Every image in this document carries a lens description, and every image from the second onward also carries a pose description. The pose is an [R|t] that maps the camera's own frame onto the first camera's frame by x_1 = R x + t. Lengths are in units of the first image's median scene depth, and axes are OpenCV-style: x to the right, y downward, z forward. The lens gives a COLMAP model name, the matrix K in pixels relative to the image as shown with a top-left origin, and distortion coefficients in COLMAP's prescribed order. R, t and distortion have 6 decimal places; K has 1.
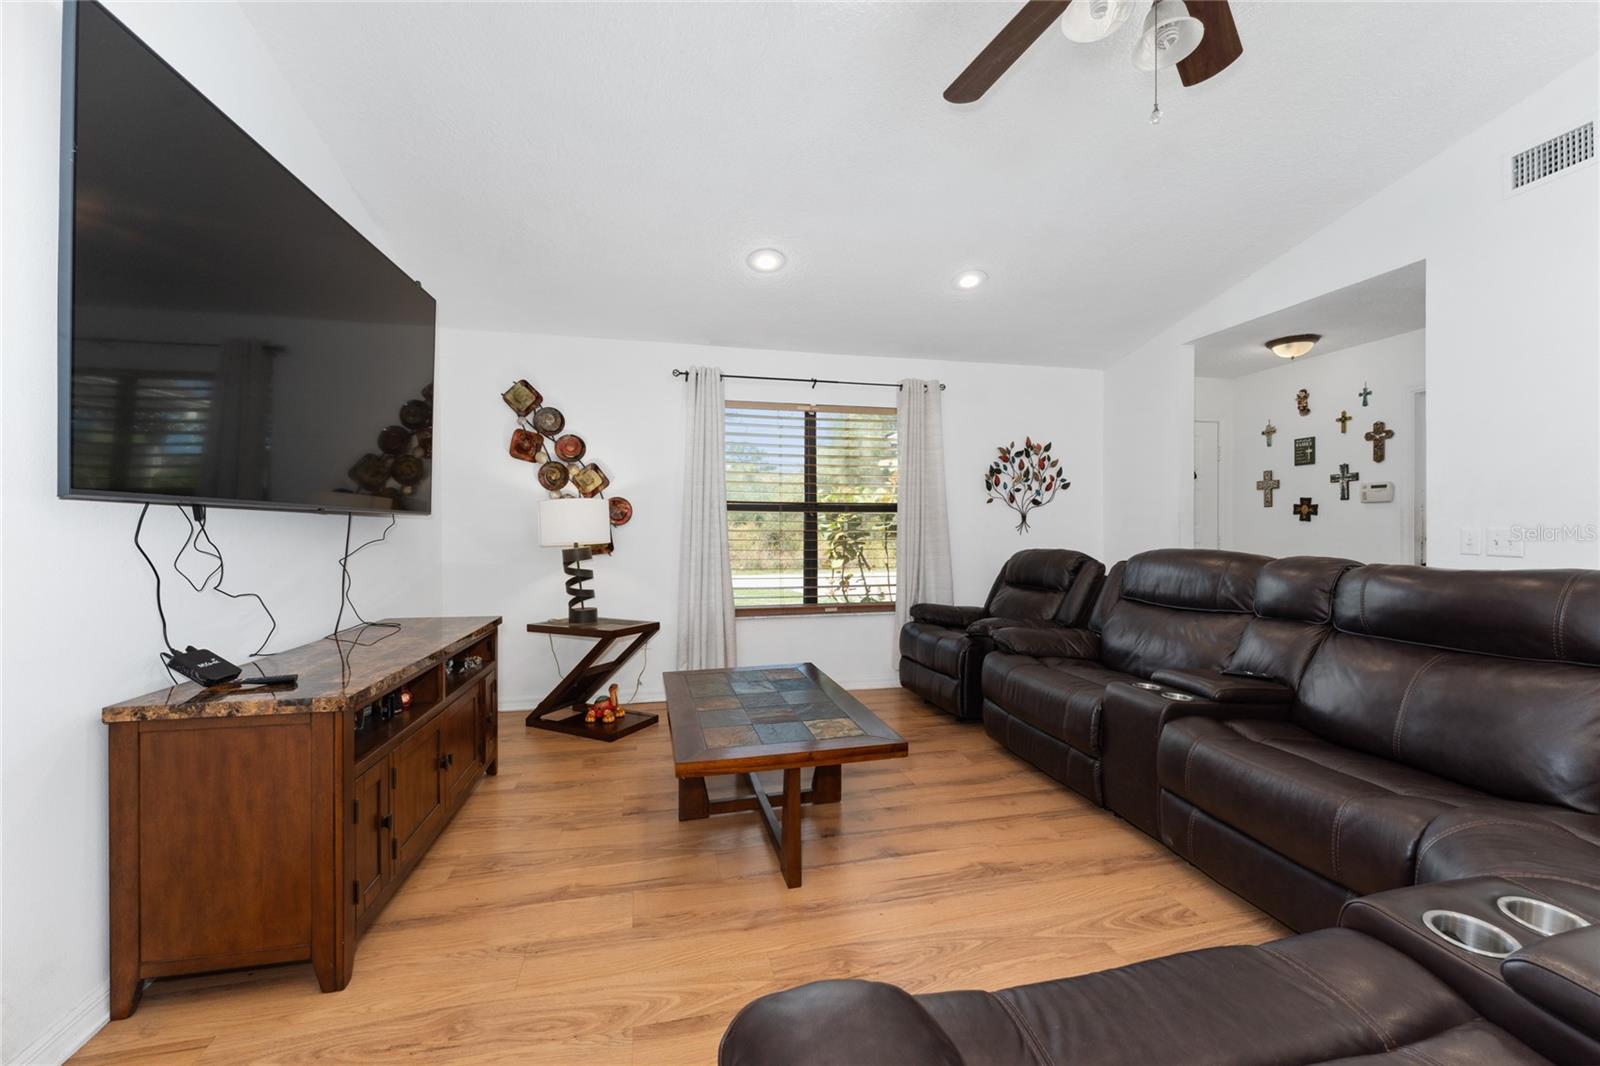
lens RADIAL K [[640.9, 0, 796.5], [0, 640.9, 533.2], [0, 0, 1]] dist [-0.000401, -0.000368]
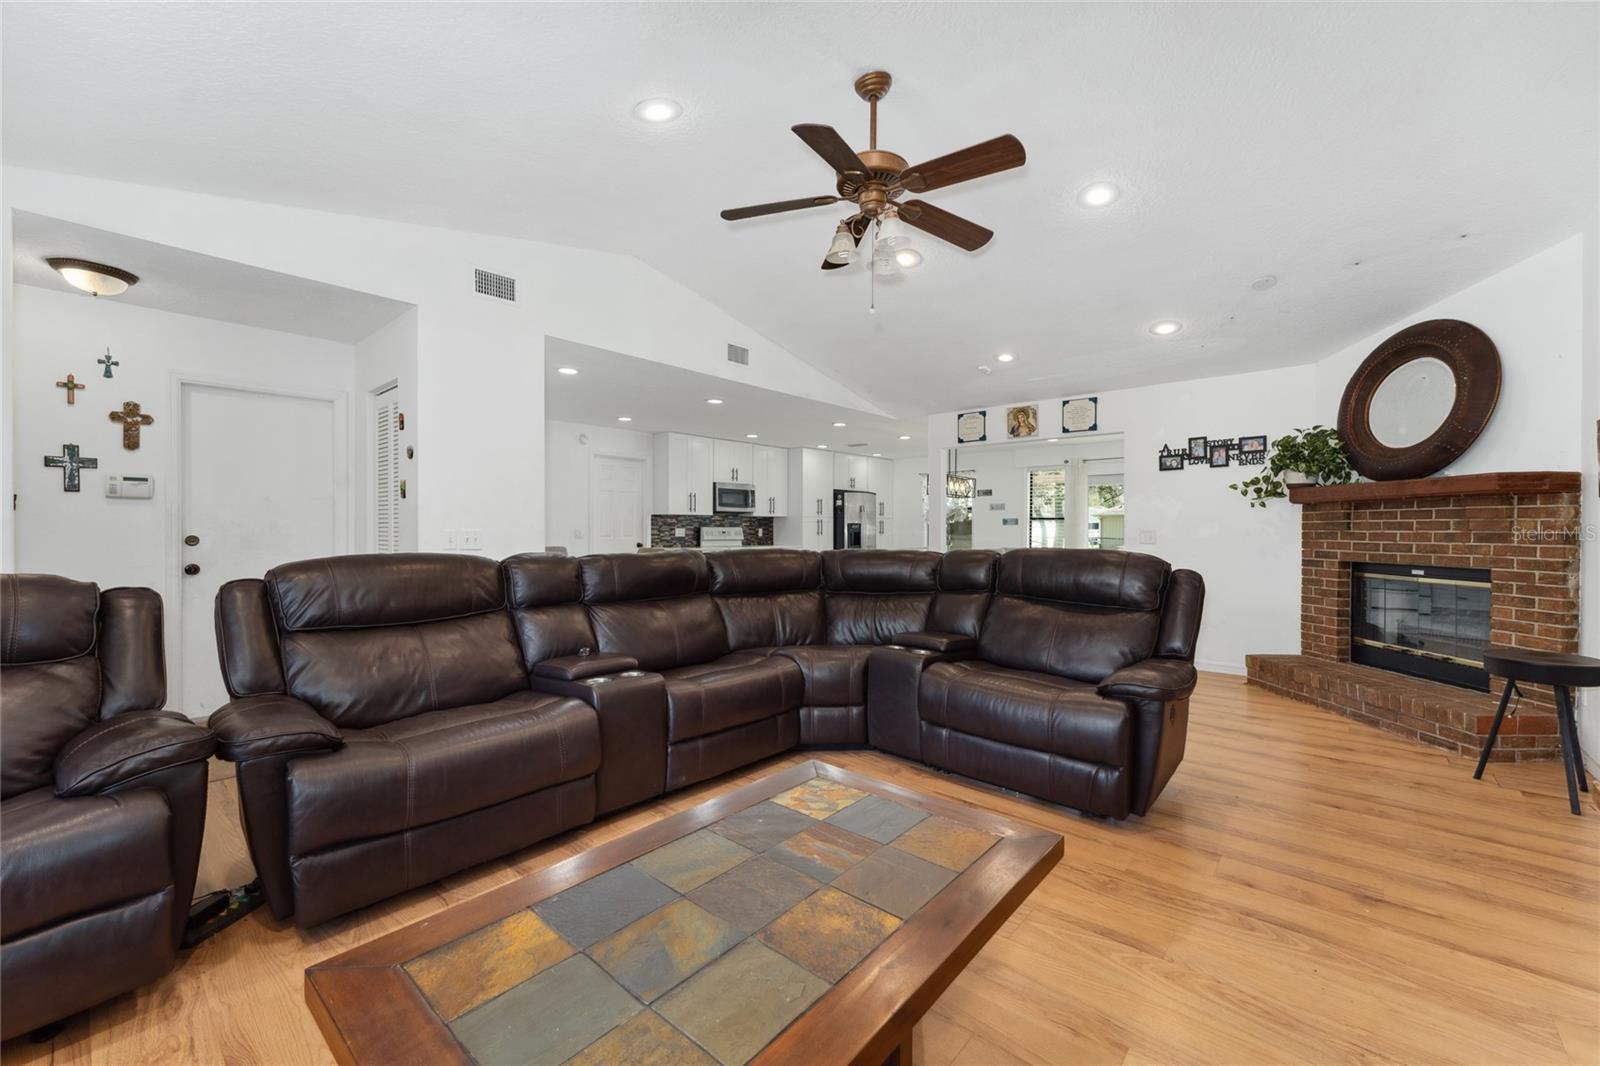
lens RADIAL K [[640.9, 0, 798.1], [0, 640.9, 531.6], [0, 0, 1]] dist [-0.000401, -0.000368]
pose [[-0.588264, -0.003288, 0.808662, -0.281963], [0.005694, 0.999950, 0.008208, -0.005934], [-0.808649, 0.009433, -0.588216, 0.775961]]
